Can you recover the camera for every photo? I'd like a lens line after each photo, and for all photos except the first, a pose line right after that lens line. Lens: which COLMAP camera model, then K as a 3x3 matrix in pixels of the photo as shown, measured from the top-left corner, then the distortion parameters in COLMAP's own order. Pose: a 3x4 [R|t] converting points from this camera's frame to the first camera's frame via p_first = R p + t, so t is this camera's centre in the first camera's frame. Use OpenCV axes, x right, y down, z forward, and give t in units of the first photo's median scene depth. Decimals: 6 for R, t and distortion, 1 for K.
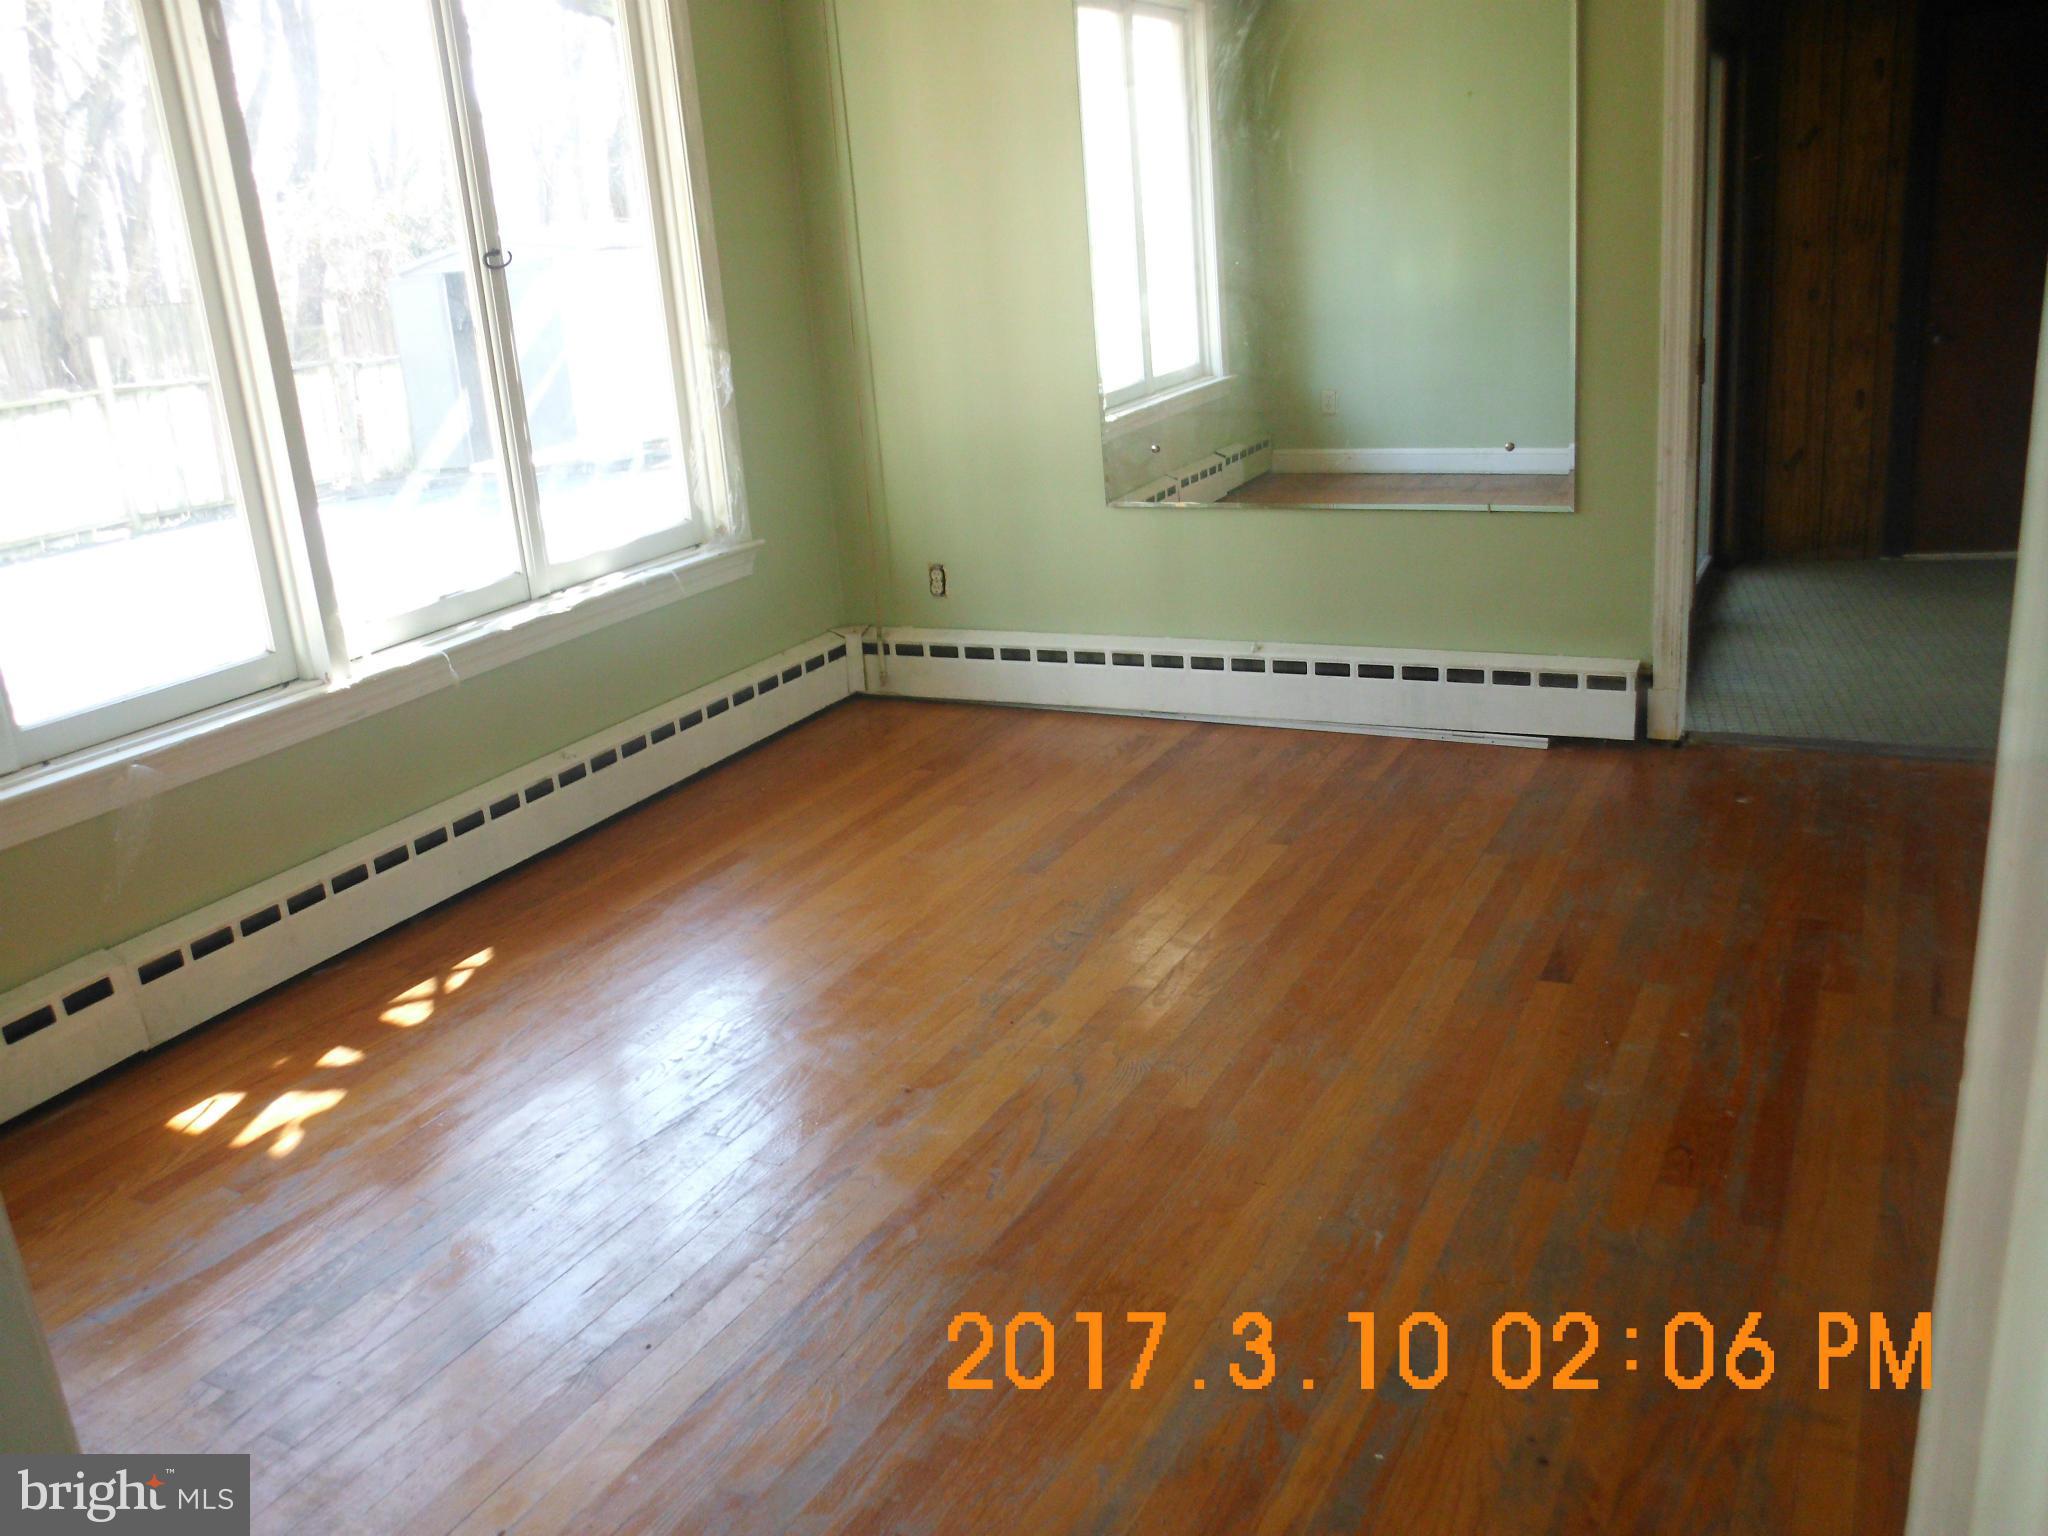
lens RADIAL K [[1733.3, 0, 1024.2], [0, 1733.3, 778.8], [0, 0, 1]] dist [-0.164878, 0.150574]
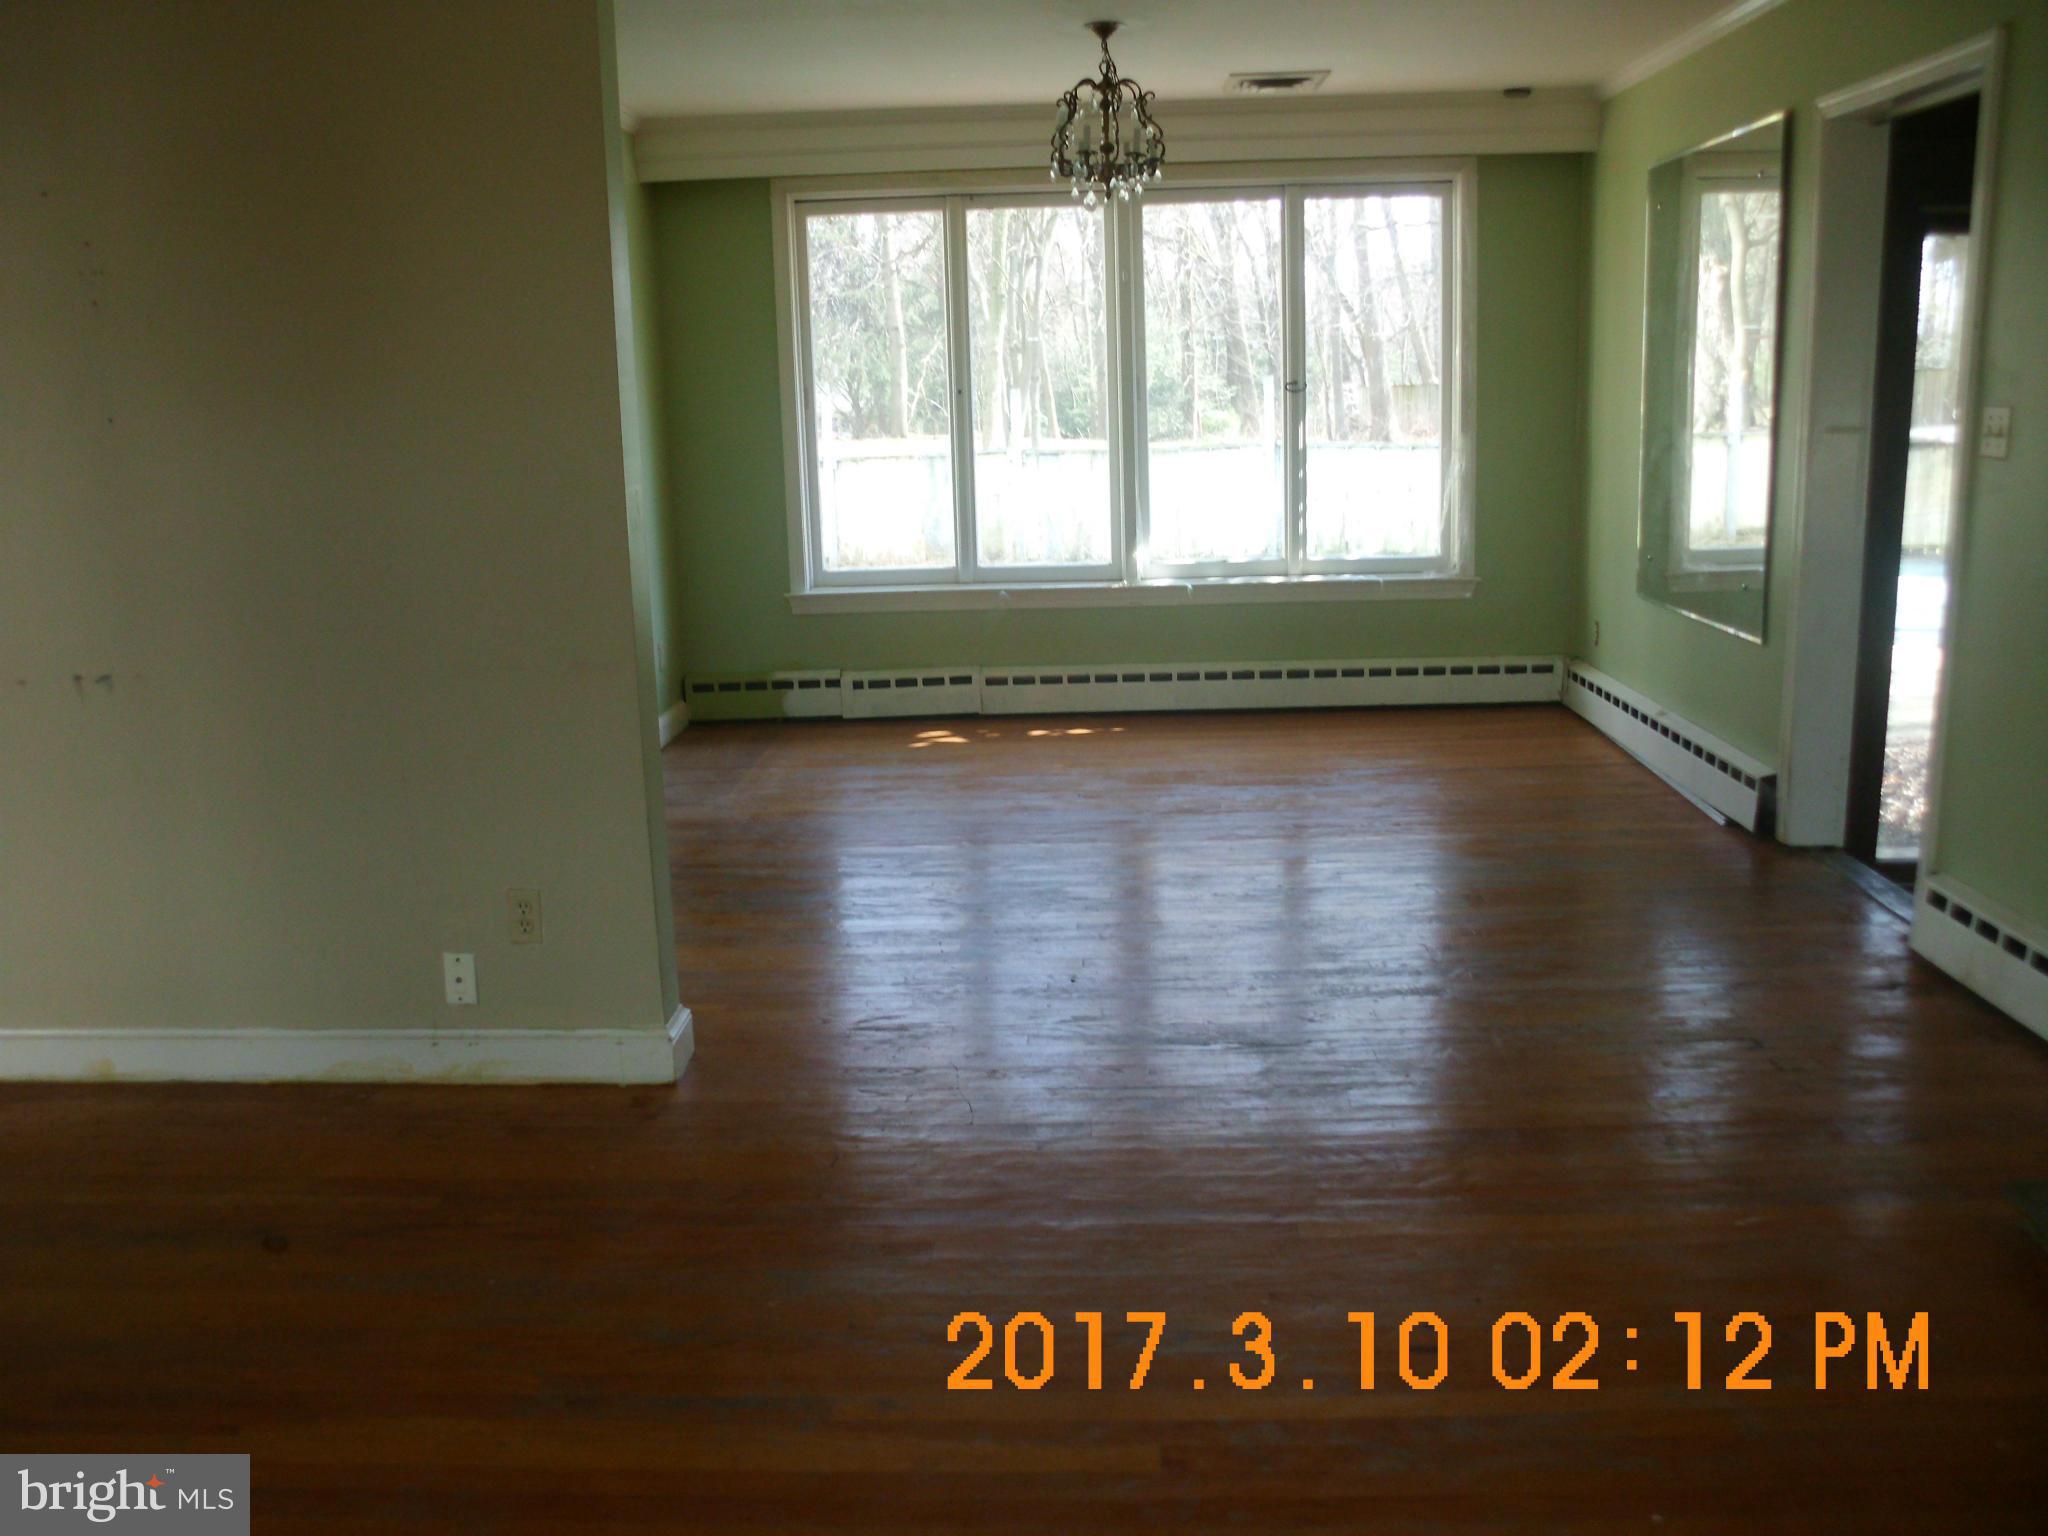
lens RADIAL K [[1733.3, 0, 1024.2], [0, 1733.3, 778.8], [0, 0, 1]] dist [-0.164878, 0.150574]
pose [[0.425318, 0.263008, -0.865985, 1.345348], [-0.281594, 0.947807, 0.149557, -0.106750], [0.860122, 0.180247, 0.477181, -0.058601]]
